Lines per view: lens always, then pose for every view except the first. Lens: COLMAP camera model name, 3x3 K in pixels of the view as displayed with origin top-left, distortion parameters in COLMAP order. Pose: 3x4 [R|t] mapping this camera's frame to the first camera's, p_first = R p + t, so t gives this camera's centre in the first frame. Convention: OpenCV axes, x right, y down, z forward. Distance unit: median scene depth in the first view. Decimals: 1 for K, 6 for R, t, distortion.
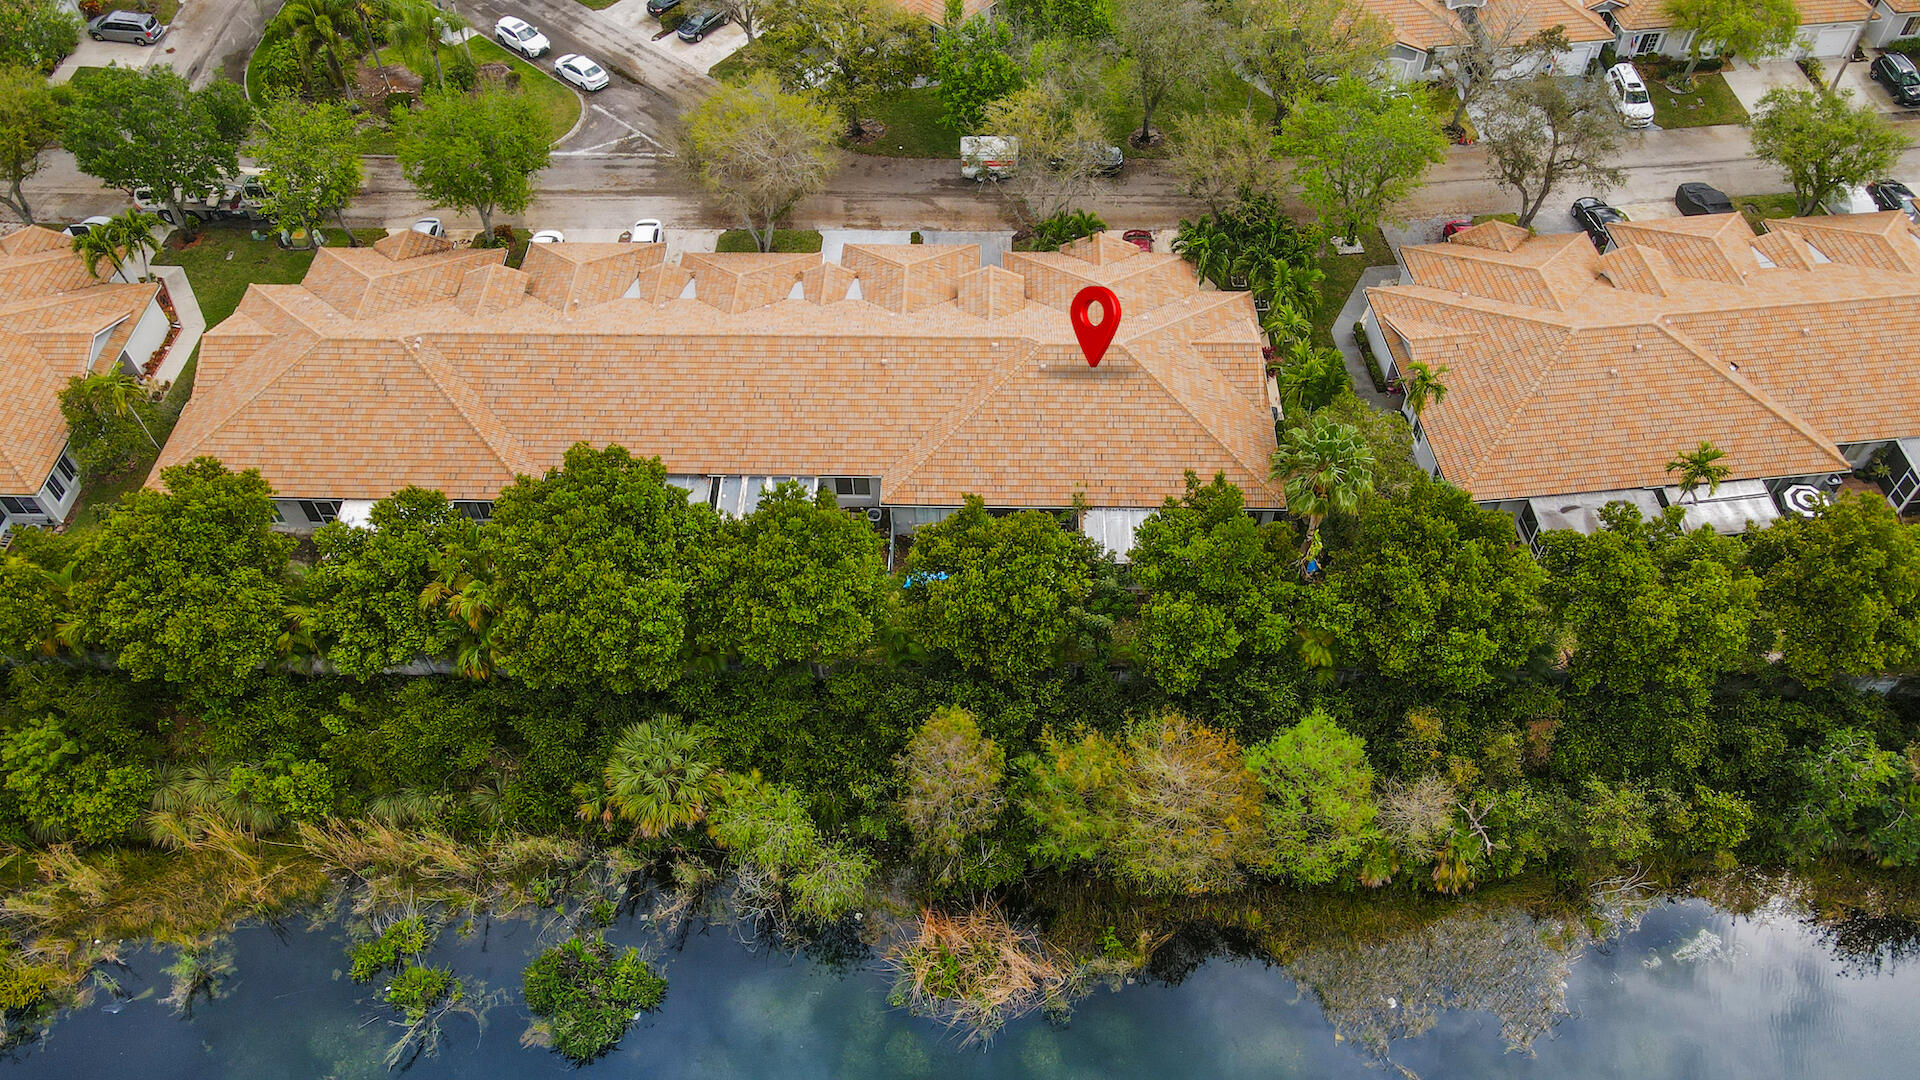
lens RADIAL K [[1406.3, 0, 960.0], [0, 1406.3, 540.0], [0, 0, 1]] dist [0.010294, 0.012650]
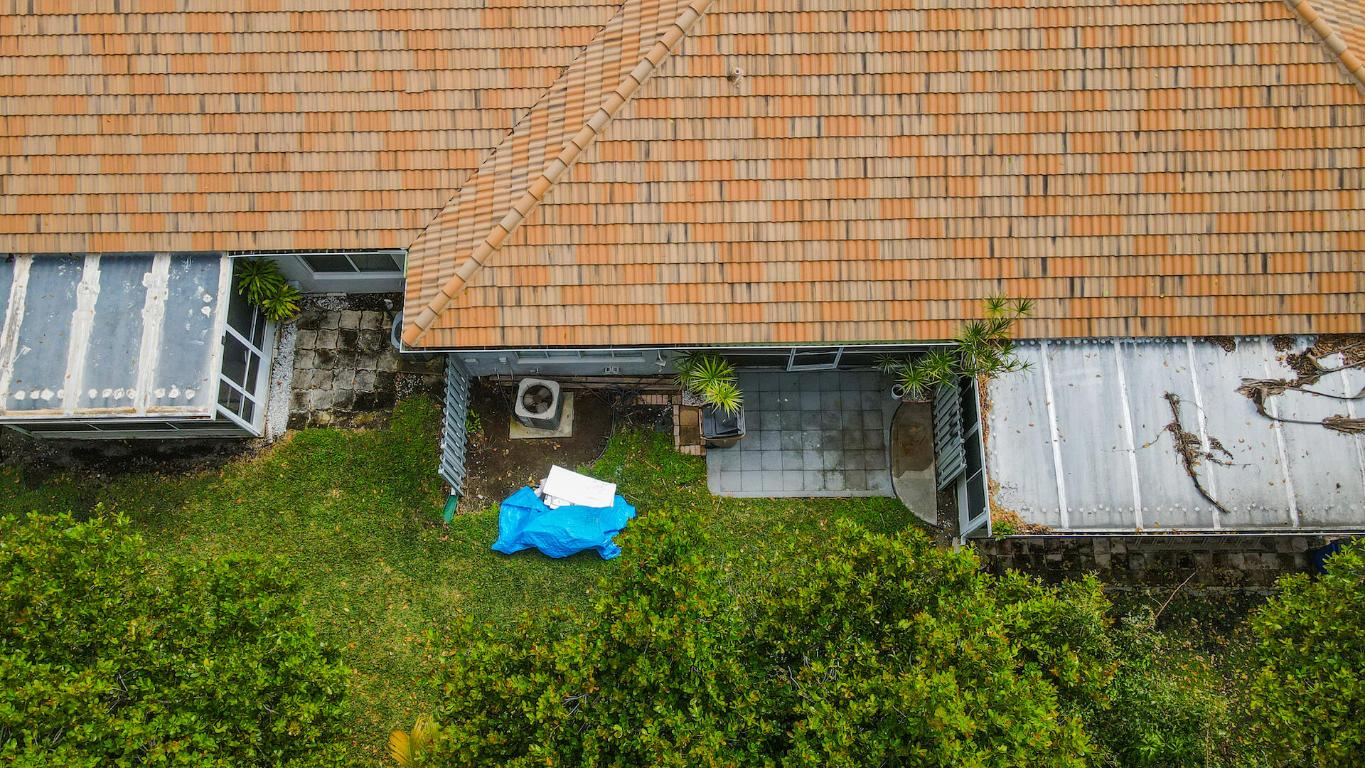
lens RADIAL K [[999.8, 0, 682.5], [0, 999.8, 384.0], [0, 0, 1]] dist [0.010294, 0.012650]
pose [[0.999477, -0.031985, 0.004679, 0.013792], [0.028296, 0.935672, 0.351734, -0.123826], [-0.015628, -0.351418, 0.936088, 0.930011]]
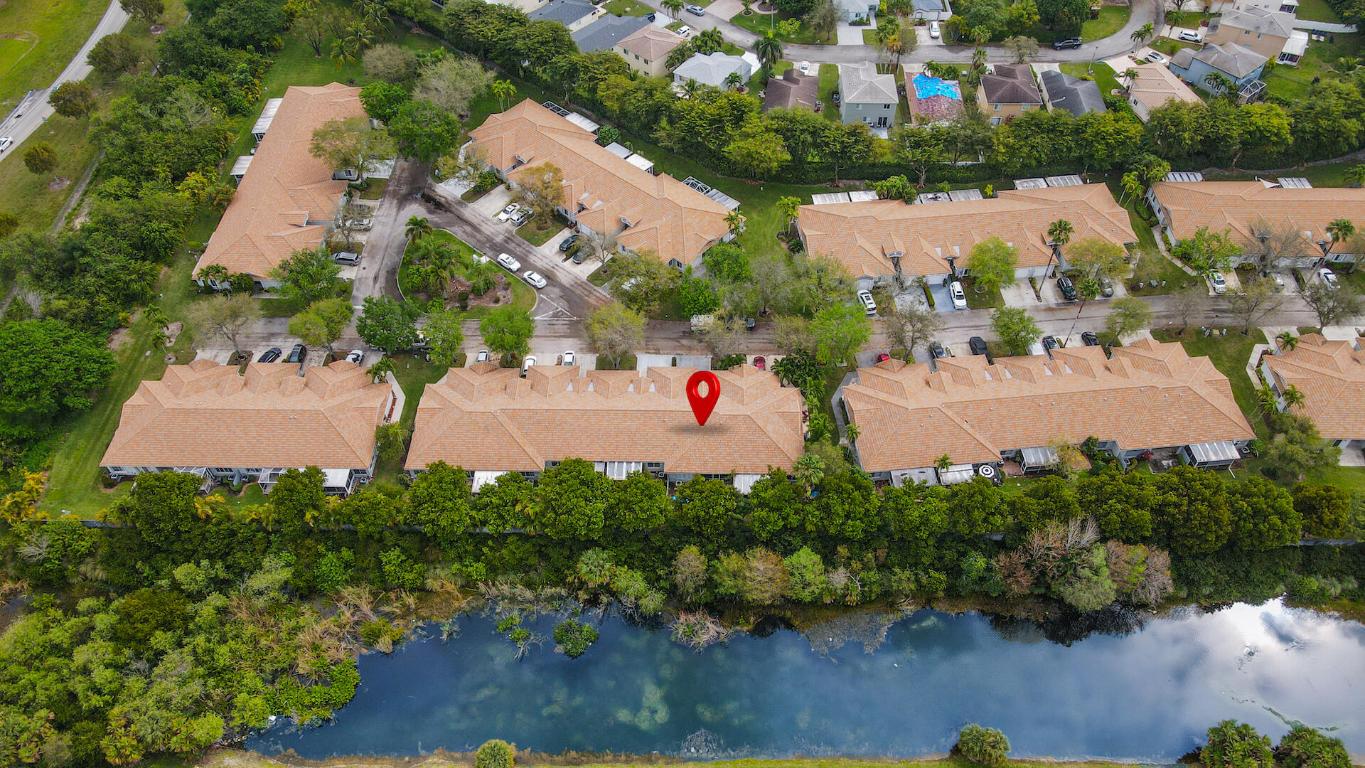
lens RADIAL K [[1059.6, 0, 683.8], [0, 1059.6, 366.9], [0, 0, 1]] dist [-0.011263, 0.000735]
pose [[0.999990, 0.000568, 0.004530, -0.029759], [-0.000424, 0.999494, -0.031817, -0.190920], [-0.004546, 0.031815, 0.999483, -1.288716]]
